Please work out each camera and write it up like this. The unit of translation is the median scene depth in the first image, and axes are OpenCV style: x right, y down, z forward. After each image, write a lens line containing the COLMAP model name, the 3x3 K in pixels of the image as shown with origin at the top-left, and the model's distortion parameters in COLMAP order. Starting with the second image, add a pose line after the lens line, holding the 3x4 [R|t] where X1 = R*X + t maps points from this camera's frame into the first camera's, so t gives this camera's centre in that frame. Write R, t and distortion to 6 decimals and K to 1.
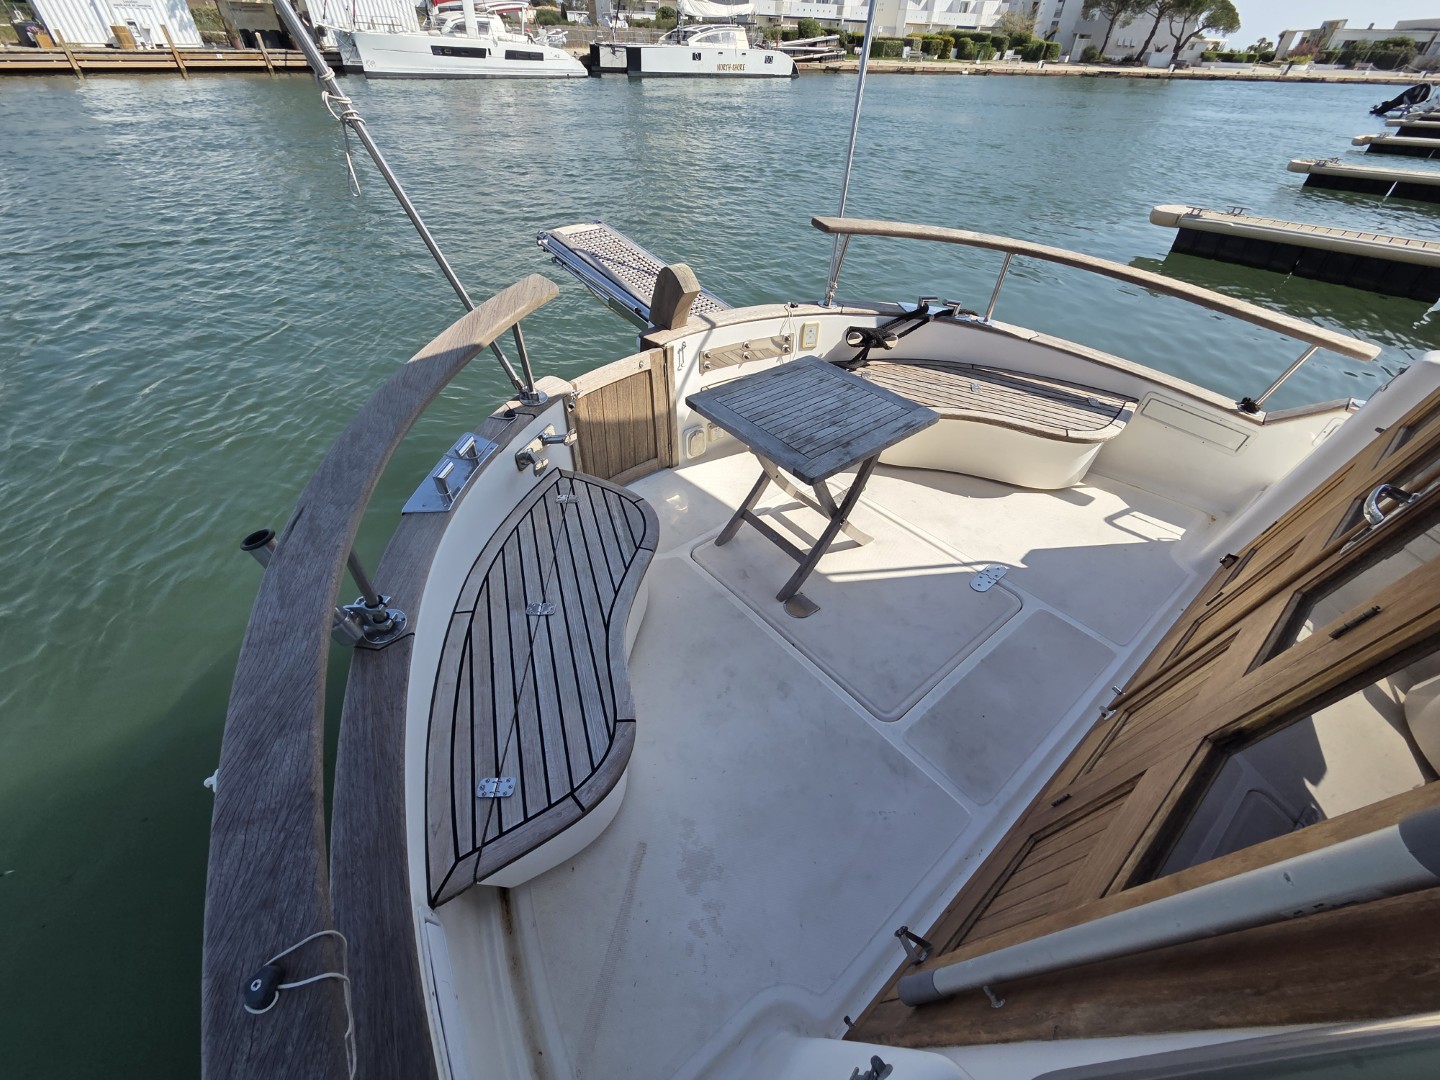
lens RADIAL K [[582.6, 0, 721.8], [0, 582.6, 536.3], [0, 0, 1]] dist [-0.000118, 0.000529]
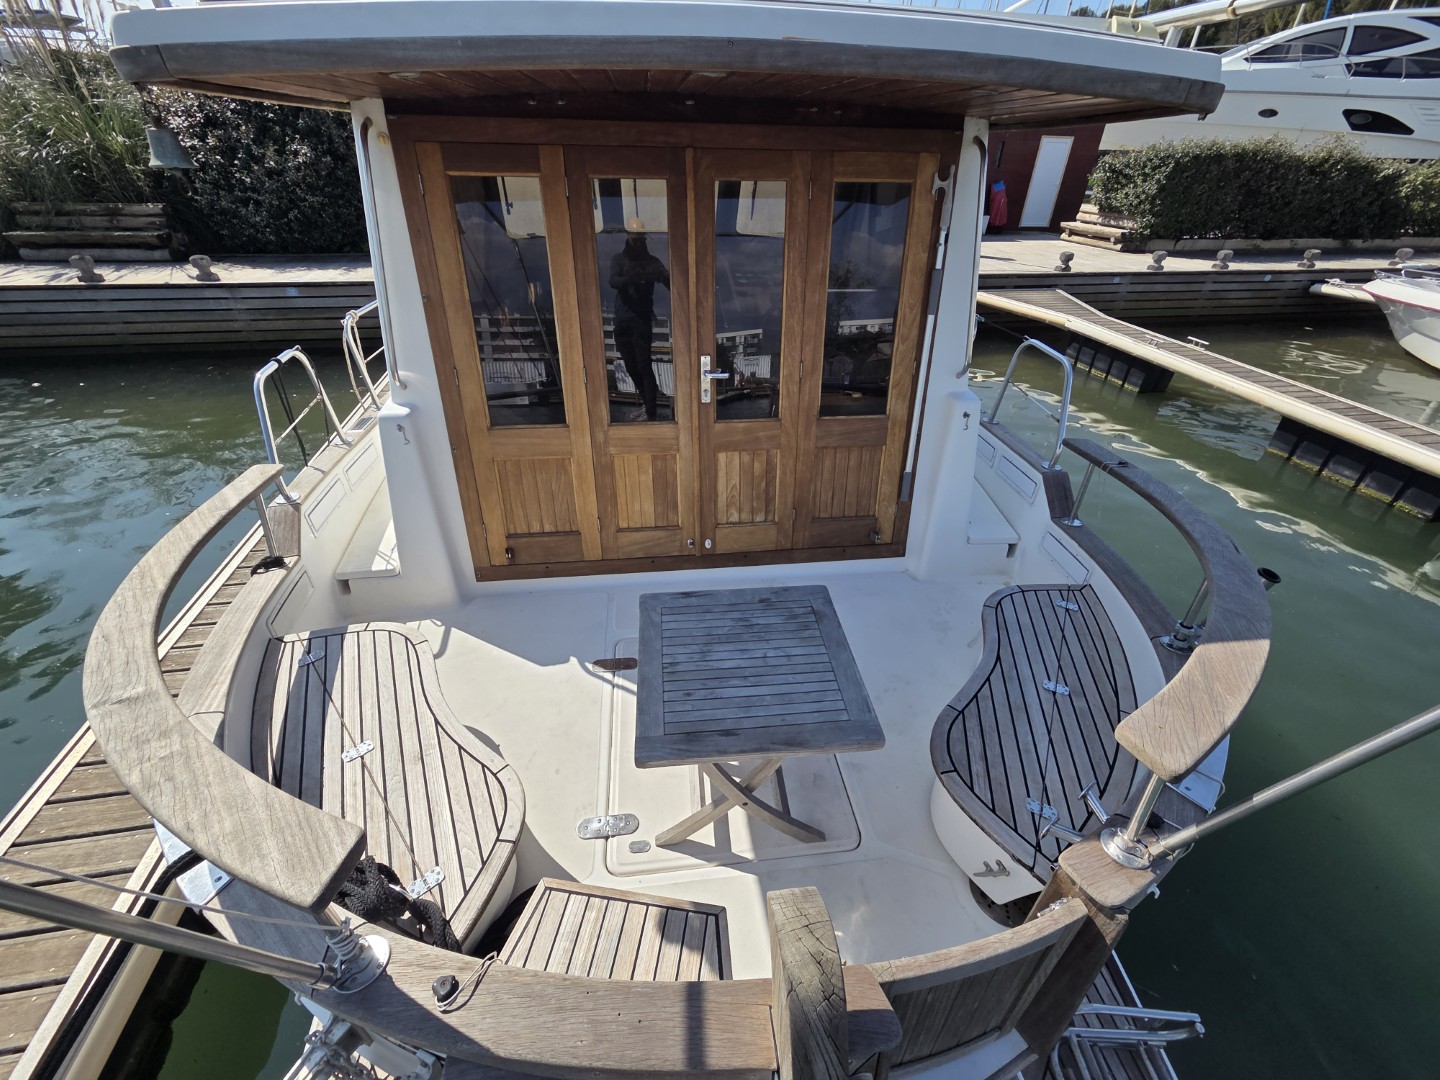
lens RADIAL K [[582.6, 0, 721.8], [0, 582.6, 536.3], [0, 0, 1]] dist [-0.000118, 0.000529]
pose [[-0.839974, -0.343693, 0.419904, -0.089582], [0.325806, 0.299380, 0.896784, -0.891551], [-0.433929, 0.890083, -0.139494, 0.825684]]
